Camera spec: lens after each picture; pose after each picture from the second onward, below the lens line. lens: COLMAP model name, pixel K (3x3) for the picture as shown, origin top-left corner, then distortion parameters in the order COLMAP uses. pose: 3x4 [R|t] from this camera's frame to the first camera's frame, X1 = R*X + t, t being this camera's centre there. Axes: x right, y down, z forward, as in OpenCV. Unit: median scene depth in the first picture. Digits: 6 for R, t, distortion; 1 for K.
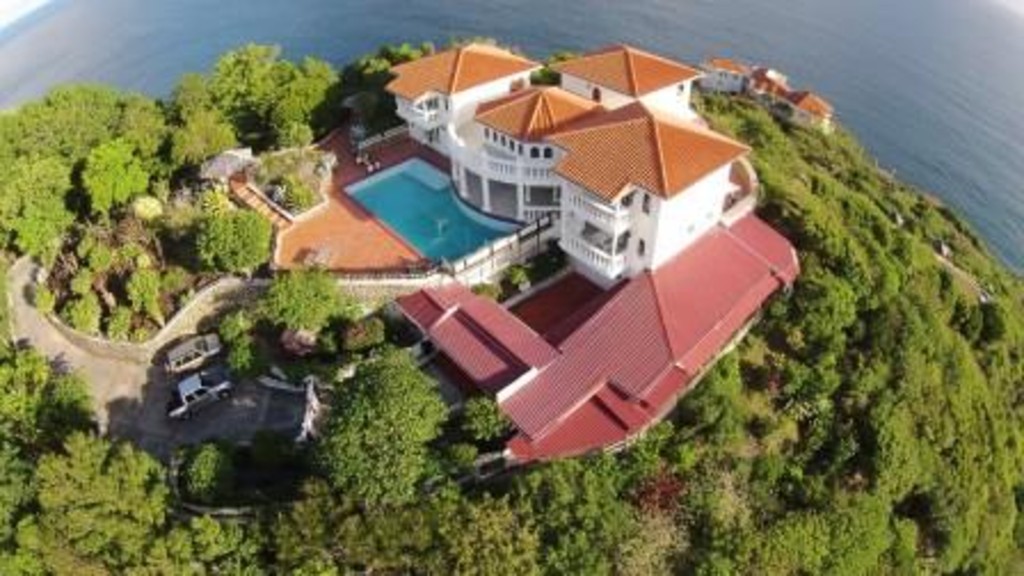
lens RADIAL K [[587.2, 0, 516.0], [0, 587.2, 269.2], [0, 0, 1]] dist [-0.309584, 0.077639]
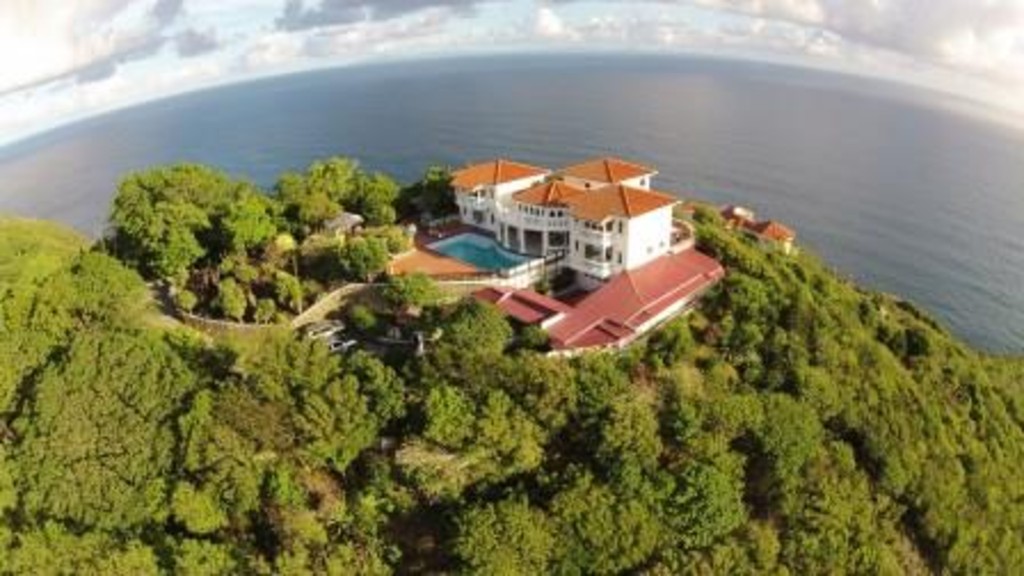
lens RADIAL K [[599.3, 0, 514.7], [0, 599.3, 258.6], [0, 0, 1]] dist [-0.329629, 0.091397]
pose [[0.999677, -0.014134, 0.021134, -0.109344], [0.020038, 0.949617, -0.312771, 0.437449], [-0.015649, 0.313093, 0.949593, -0.550231]]
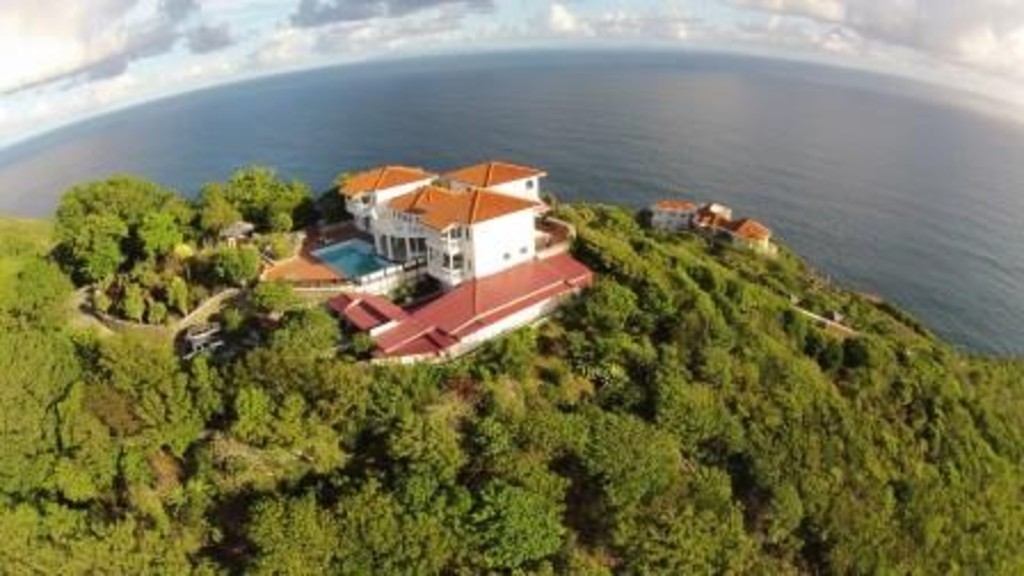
lens RADIAL K [[599.3, 0, 514.7], [0, 599.3, 258.6], [0, 0, 1]] dist [-0.329629, 0.091397]
pose [[0.999760, -0.017395, -0.013332, 0.322727], [0.012449, 0.951366, -0.307812, 0.417141], [0.018039, 0.307572, 0.951354, -0.552920]]
